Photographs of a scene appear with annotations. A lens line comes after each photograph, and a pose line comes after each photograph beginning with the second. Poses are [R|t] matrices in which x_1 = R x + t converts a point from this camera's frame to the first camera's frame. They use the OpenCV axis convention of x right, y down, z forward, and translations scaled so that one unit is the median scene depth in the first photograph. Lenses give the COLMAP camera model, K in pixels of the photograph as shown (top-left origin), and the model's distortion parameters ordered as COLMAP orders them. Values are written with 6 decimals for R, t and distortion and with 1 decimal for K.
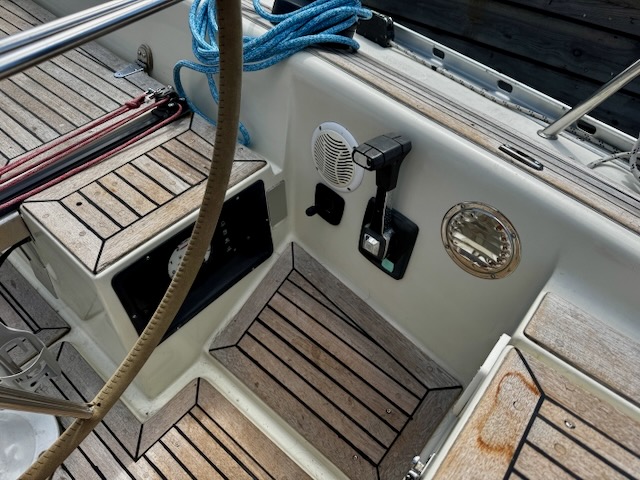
lens RADIAL K [[444.0, 0, 319.7], [0, 444.0, 243.8], [0, 0, 1]] dist [-0.004678, -0.005019]
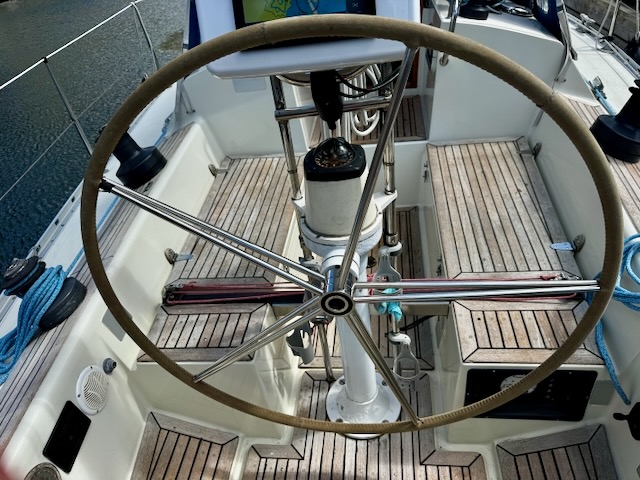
lens RADIAL K [[444.0, 0, 320.6], [0, 444.0, 243.3], [0, 0, 1]] dist [-0.004678, -0.005019]
pose [[0.539096, 0.416720, -0.731929, 0.236169], [-0.519009, 0.848783, 0.100979, -0.173770], [0.663329, 0.325440, 0.673857, -0.597190]]
